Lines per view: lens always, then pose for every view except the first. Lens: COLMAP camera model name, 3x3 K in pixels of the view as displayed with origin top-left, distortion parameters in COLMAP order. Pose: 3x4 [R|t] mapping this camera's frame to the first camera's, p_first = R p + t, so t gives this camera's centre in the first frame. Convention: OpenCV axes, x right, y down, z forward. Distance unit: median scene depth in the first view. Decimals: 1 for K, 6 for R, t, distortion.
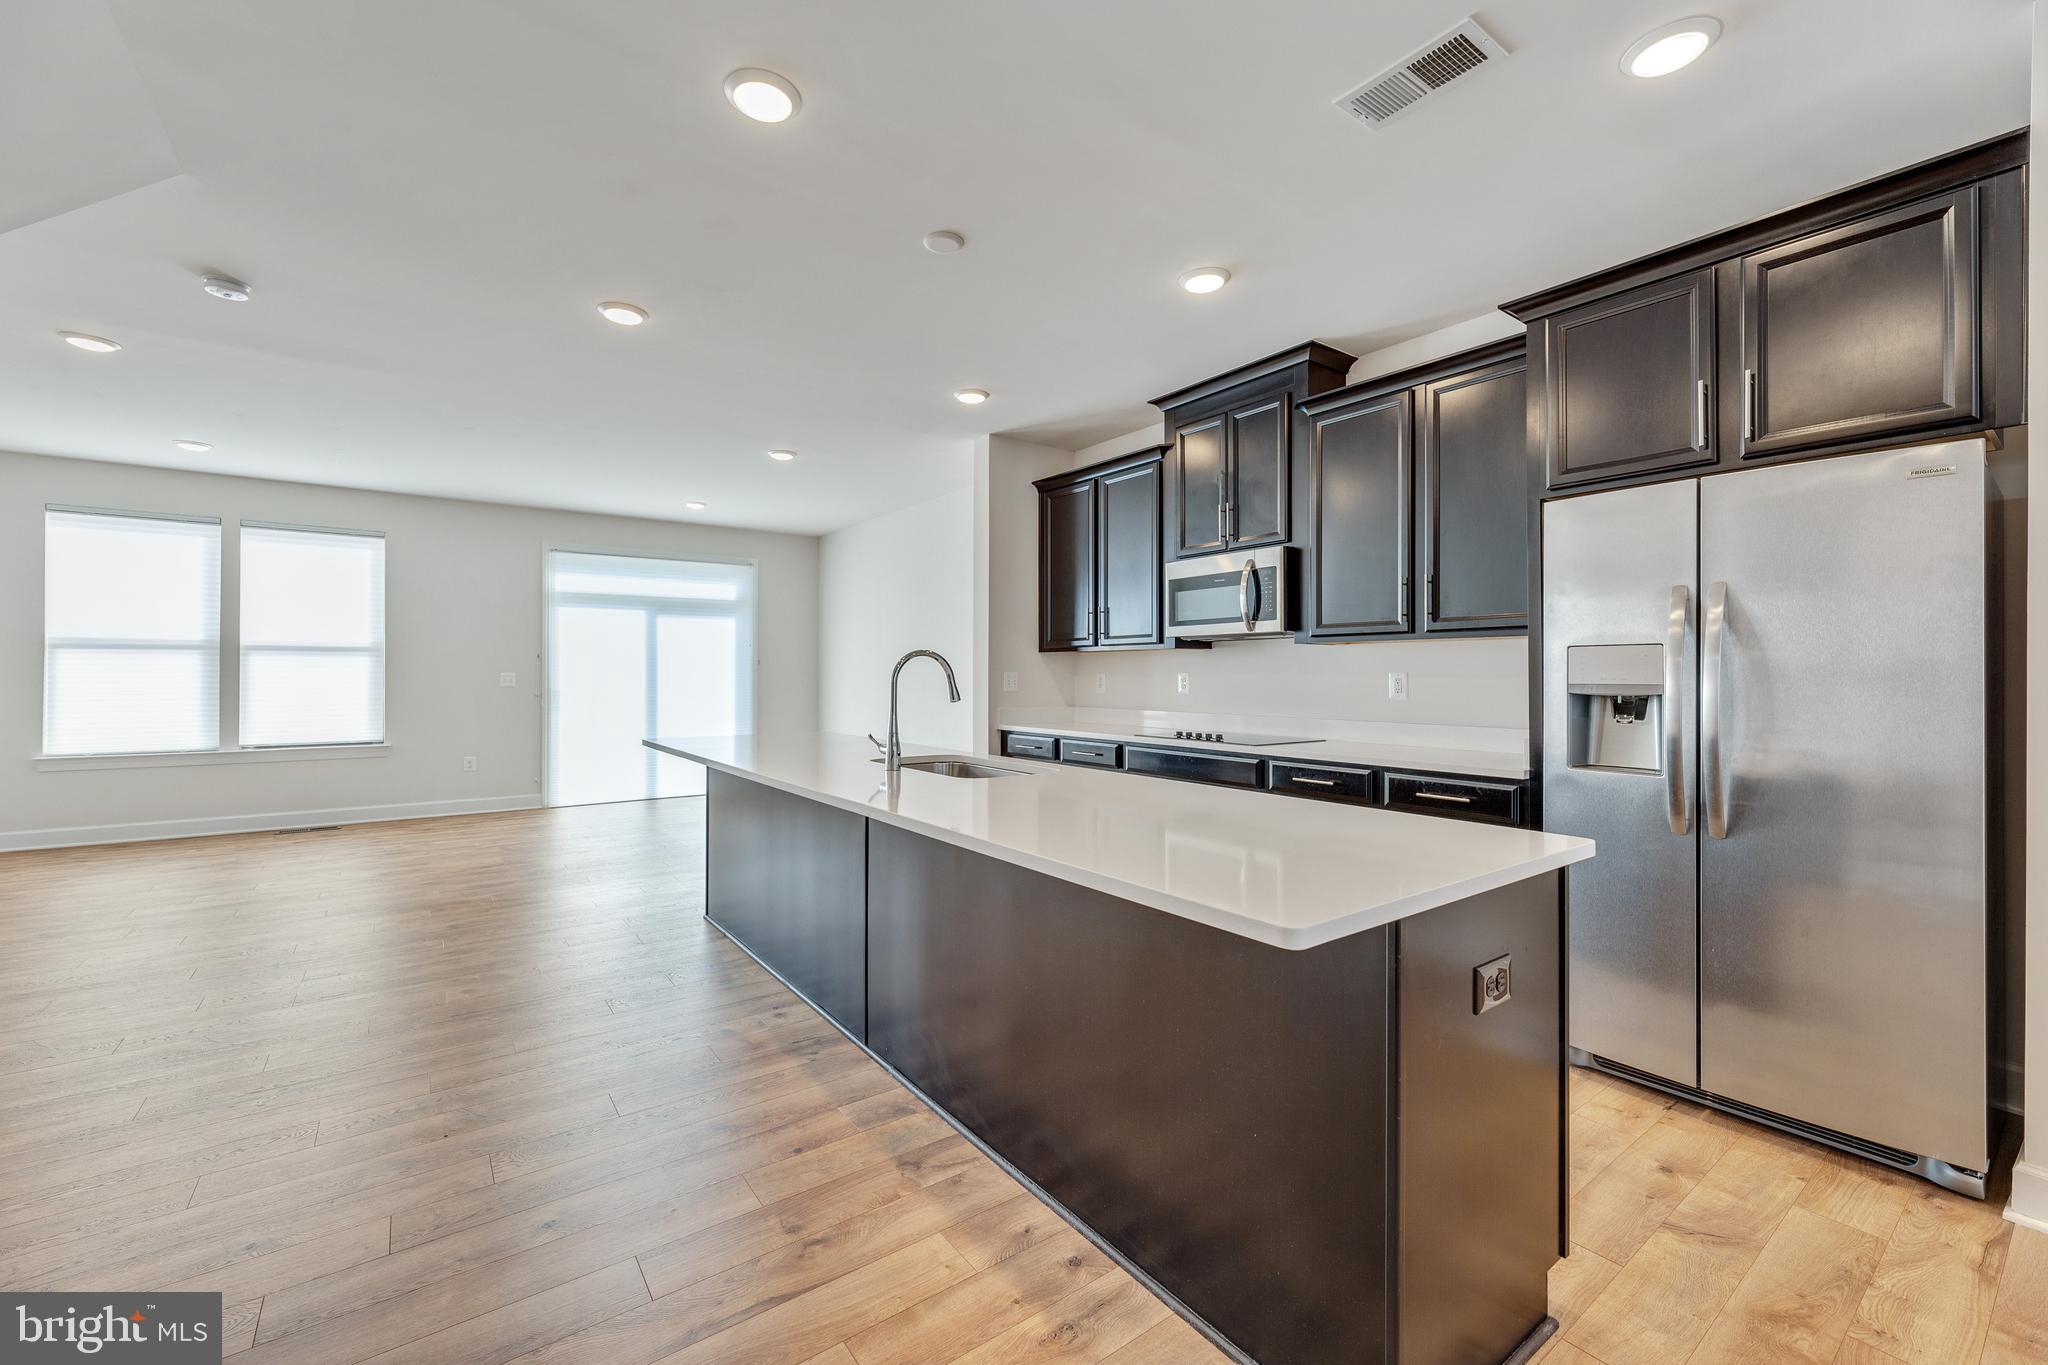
lens RADIAL K [[831.1, 0, 1026.8], [0, 831.1, 676.7], [0, 0, 1]] dist [0.004540, -0.001261]
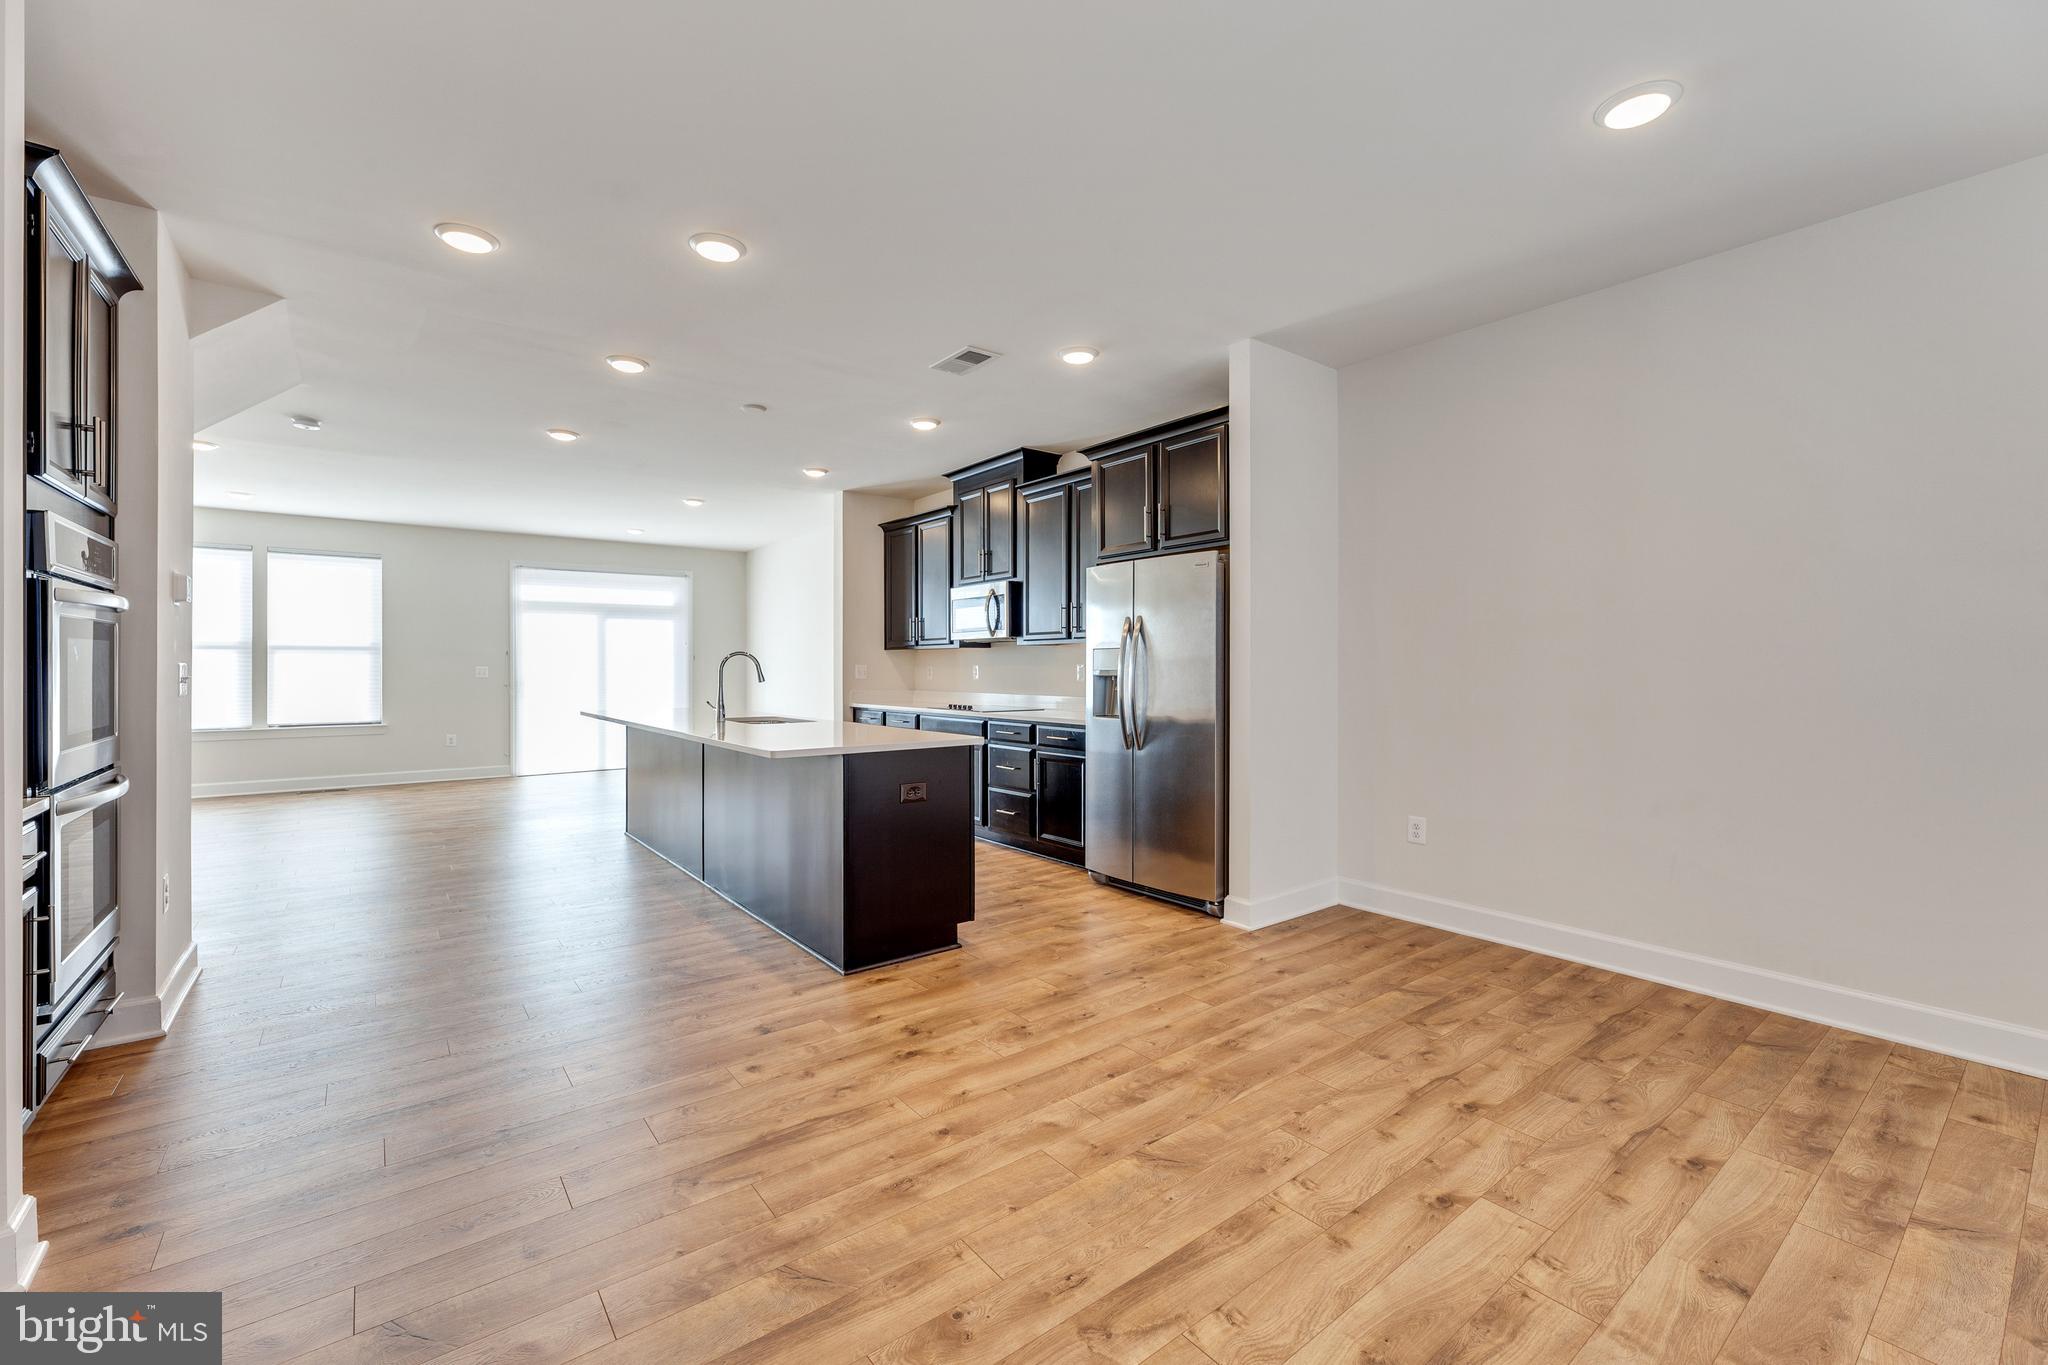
lens RADIAL K [[831.1, 0, 1029.8], [0, 831.1, 670.3], [0, 0, 1]] dist [0.004540, -0.001261]
pose [[0.999515, -0.003572, 0.030921, 0.201179], [0.003543, 0.999993, 0.000972, 0.003348], [-0.030925, -0.000862, 0.999521, -0.346667]]
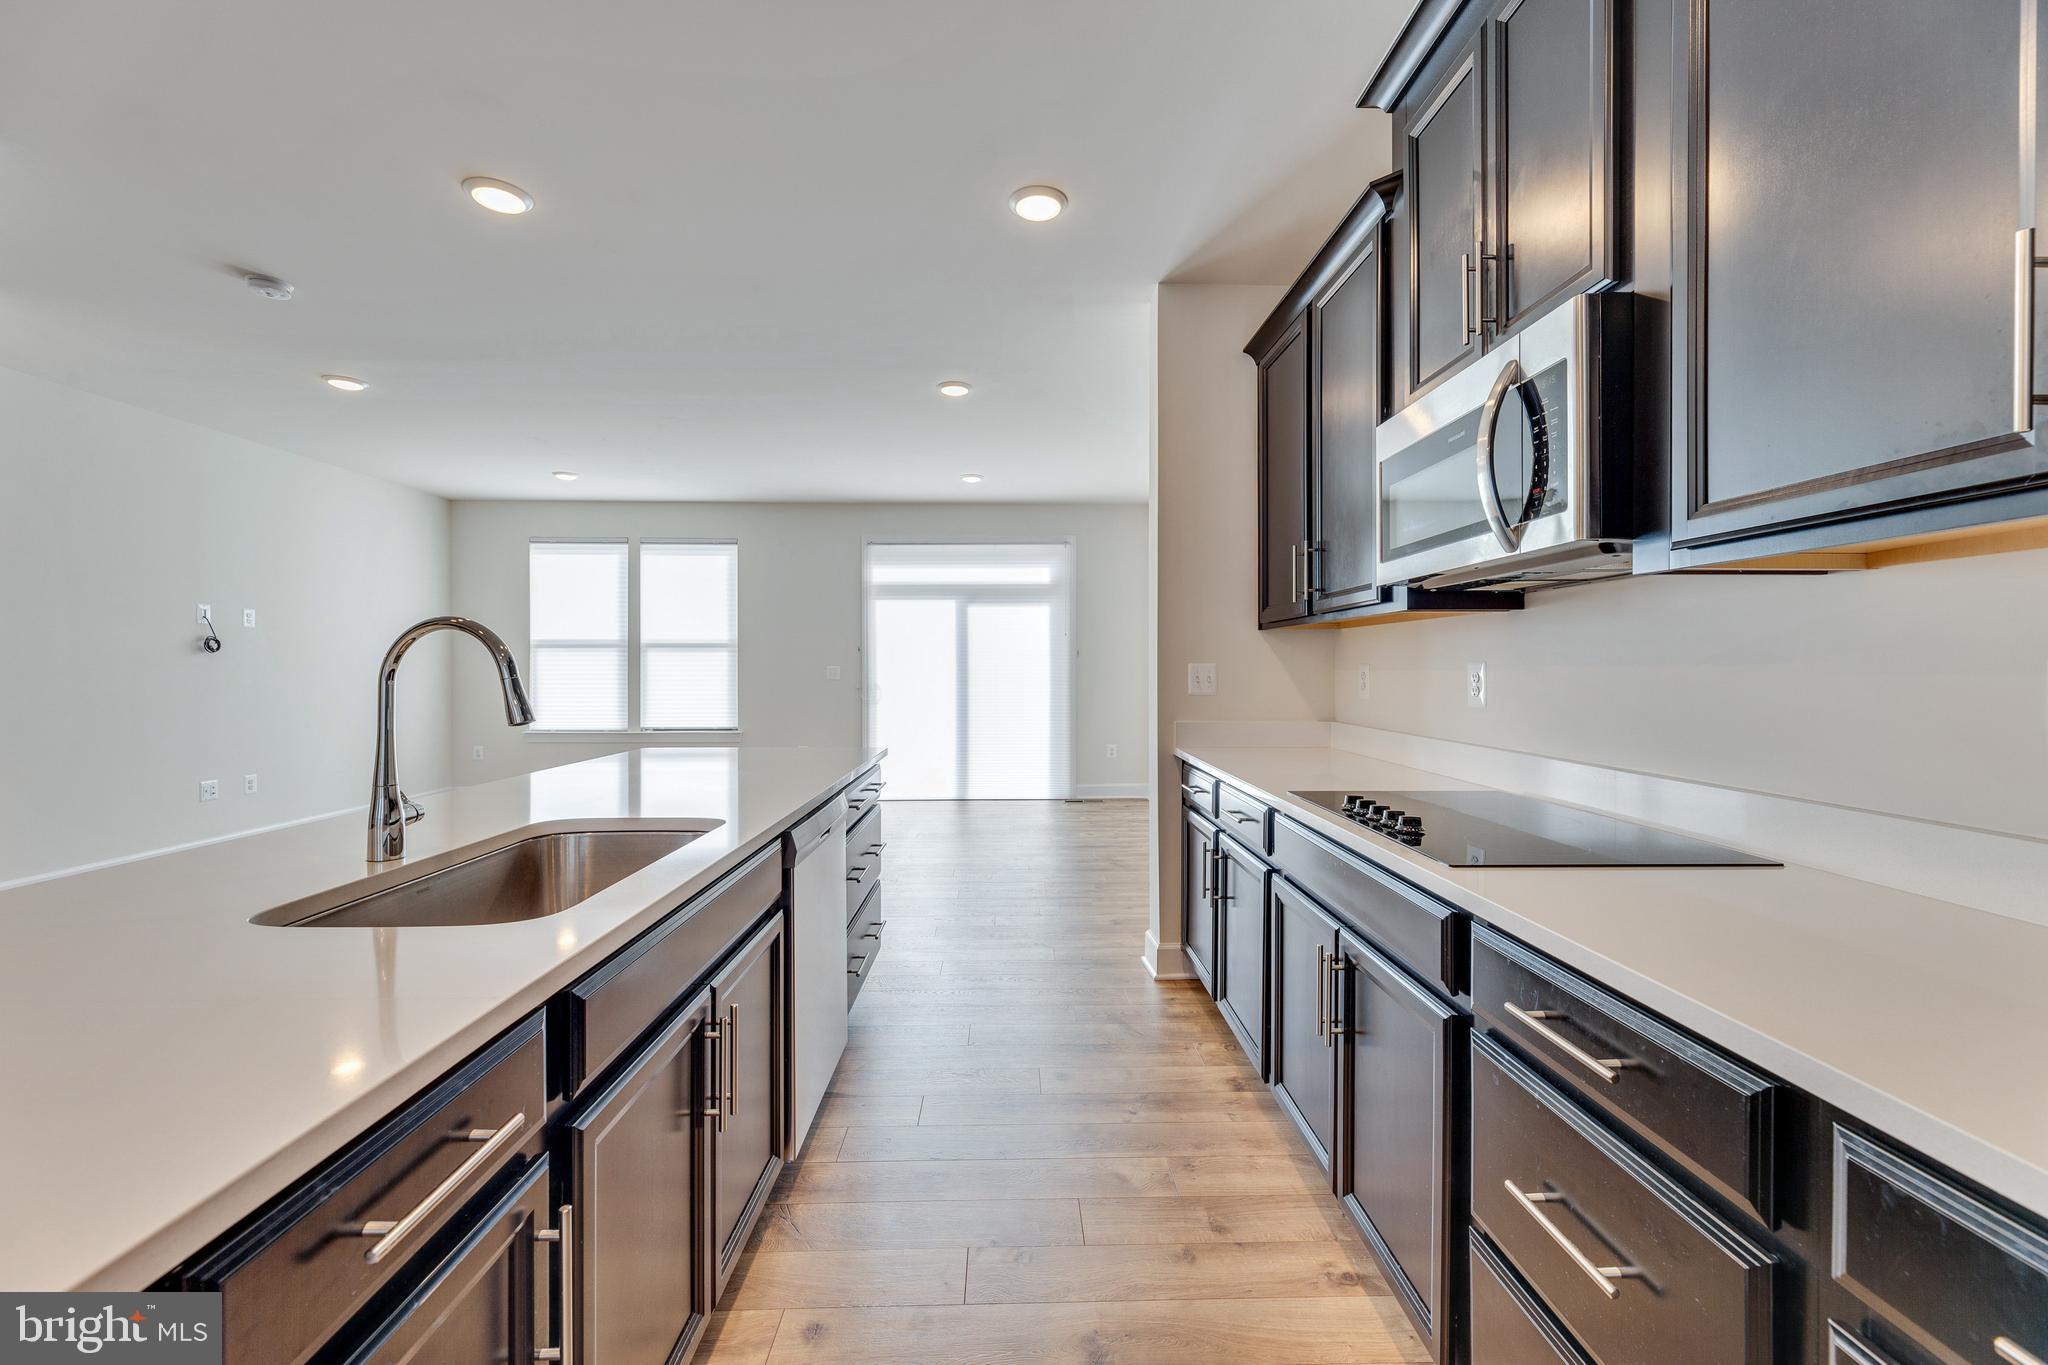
lens RADIAL K [[831.1, 0, 1022.4], [0, 831.1, 668.8], [0, 0, 1]] dist [0.004540, -0.001261]
pose [[0.819145, -0.000081, -0.573586, 0.210783], [-0.000622, 0.999999, -0.001031, -0.000440], [0.573586, 0.001202, 0.819144, 0.391278]]
